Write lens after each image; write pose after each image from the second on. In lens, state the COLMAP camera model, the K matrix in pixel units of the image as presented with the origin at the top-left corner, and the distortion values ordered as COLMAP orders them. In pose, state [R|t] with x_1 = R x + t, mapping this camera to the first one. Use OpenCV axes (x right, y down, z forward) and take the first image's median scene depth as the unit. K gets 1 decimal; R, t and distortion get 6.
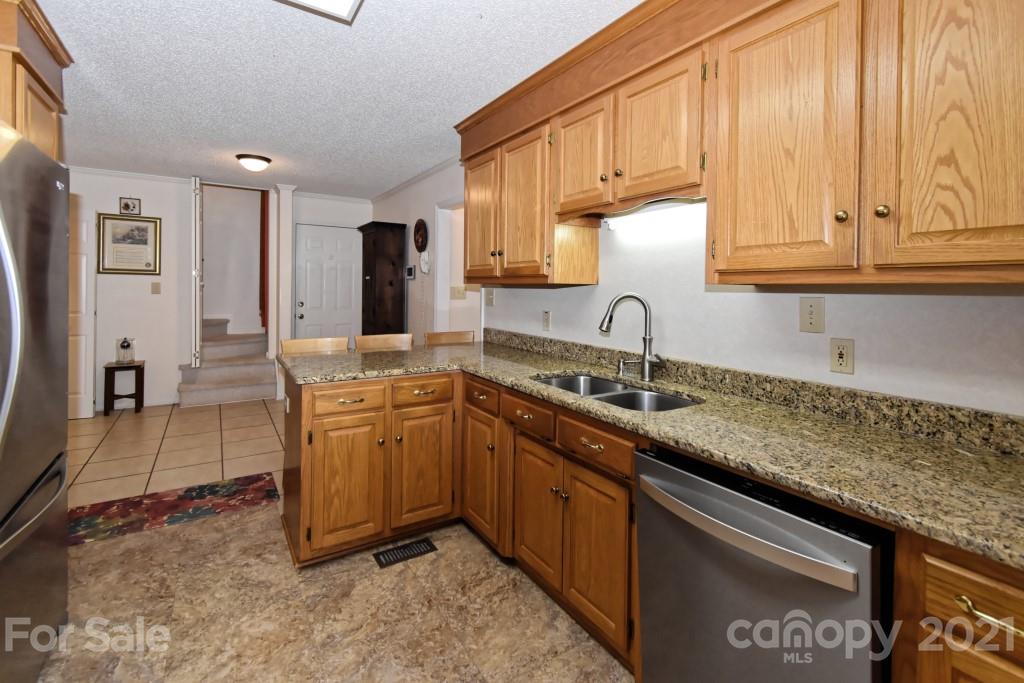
lens RADIAL K [[452.0, 0, 512.6], [0, 452.0, 341.3], [0, 0, 1]] dist [0.000826, -0.000079]
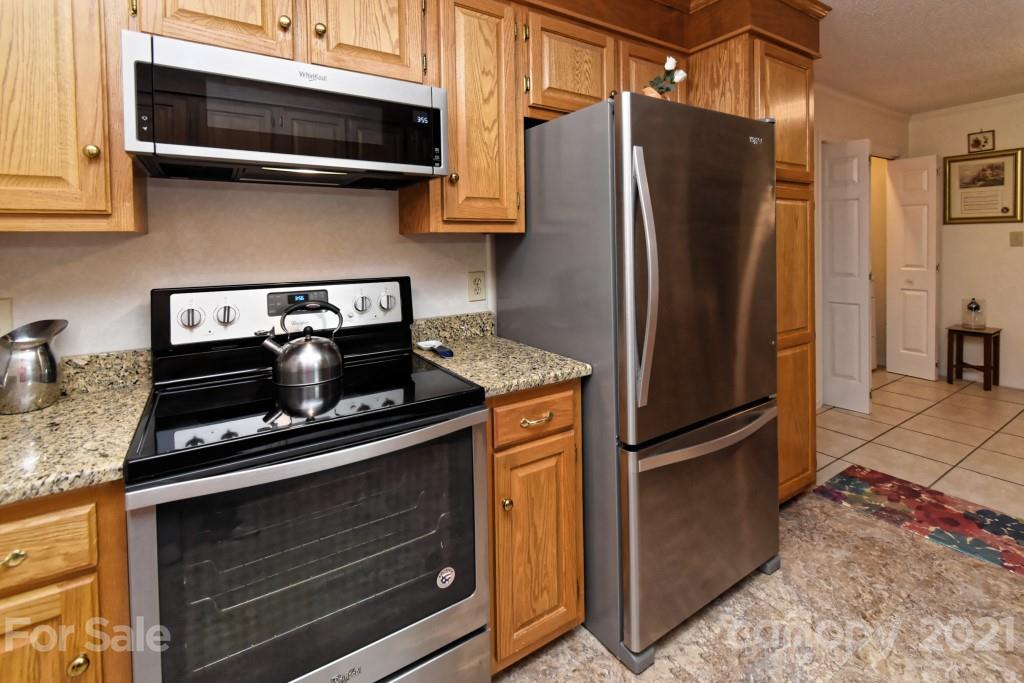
lens RADIAL K [[480.4, 0, 524.3], [0, 480.4, 257.9], [0, 0, 1]] dist [0.001065, 0.000018]
pose [[0.017610, 0.014230, -0.999744, 0.041454], [-0.099569, 0.994953, 0.012408, -0.015053], [0.994875, 0.099325, 0.018938, 0.207622]]
